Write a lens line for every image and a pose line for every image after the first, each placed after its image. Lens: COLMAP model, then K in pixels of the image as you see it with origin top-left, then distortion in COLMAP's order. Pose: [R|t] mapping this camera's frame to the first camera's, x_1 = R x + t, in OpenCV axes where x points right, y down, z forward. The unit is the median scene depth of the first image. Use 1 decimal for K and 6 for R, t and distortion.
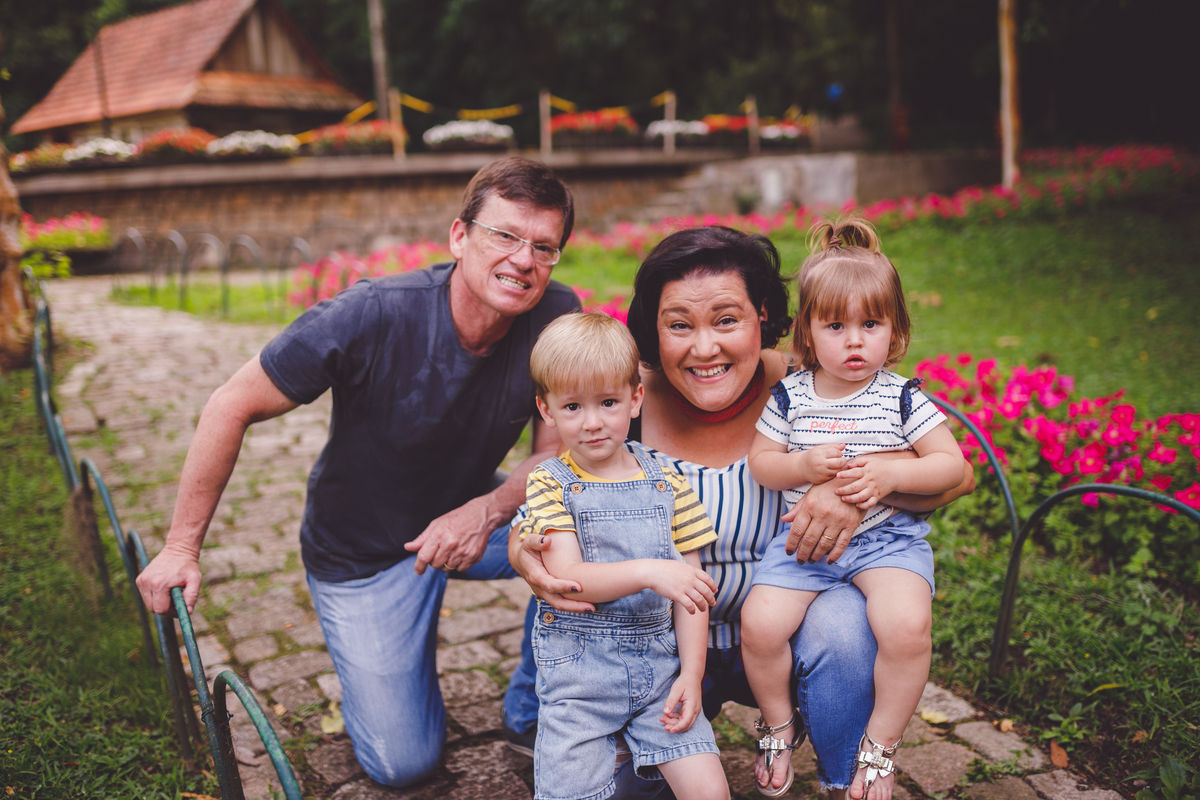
lens RADIAL K [[1247.7, 0, 600.0], [0, 1247.7, 400.0], [0, 0, 1]] dist [0.002347, 0.002084]
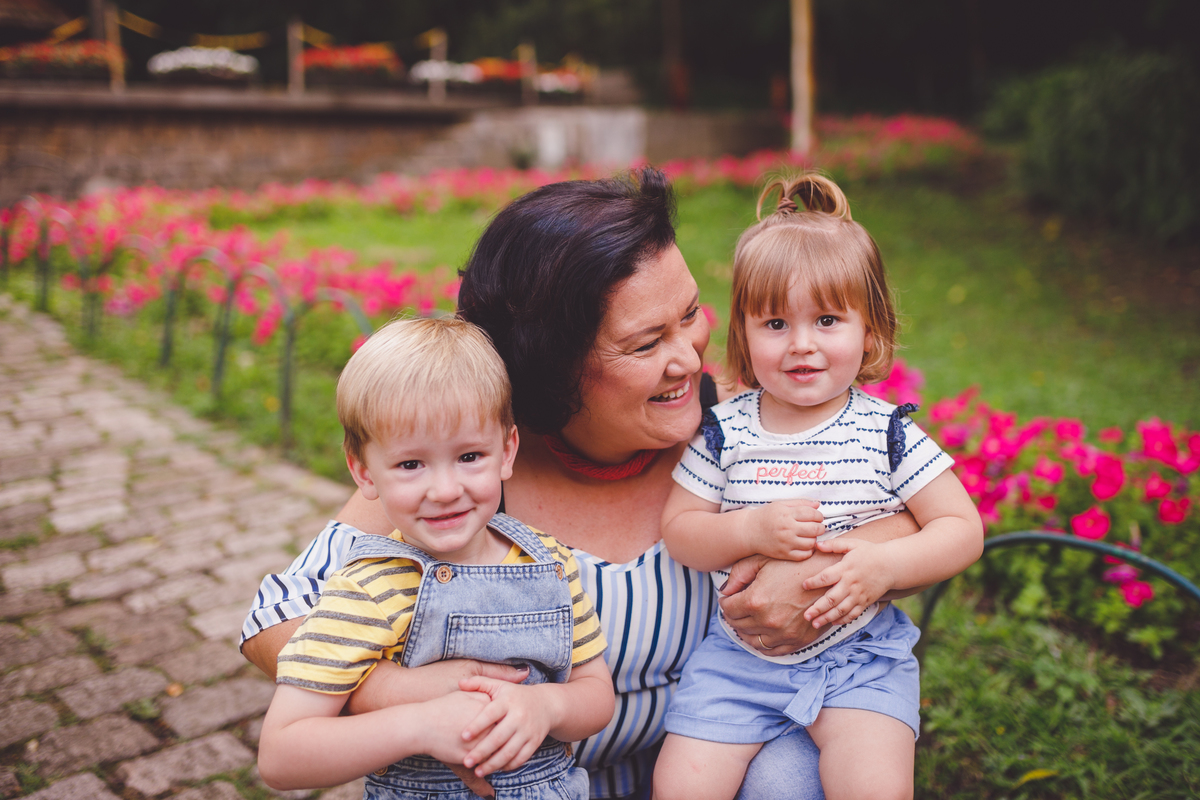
lens RADIAL K [[1388.8, 0, 598.5], [0, 1388.8, 429.7], [0, 0, 1]] dist [-0.172148, 0.621713]
pose [[0.984297, 0.009893, 0.176242, -0.022851], [-0.016543, 0.999204, 0.036306, -0.016319], [-0.175742, -0.038651, 0.983677, 0.175195]]
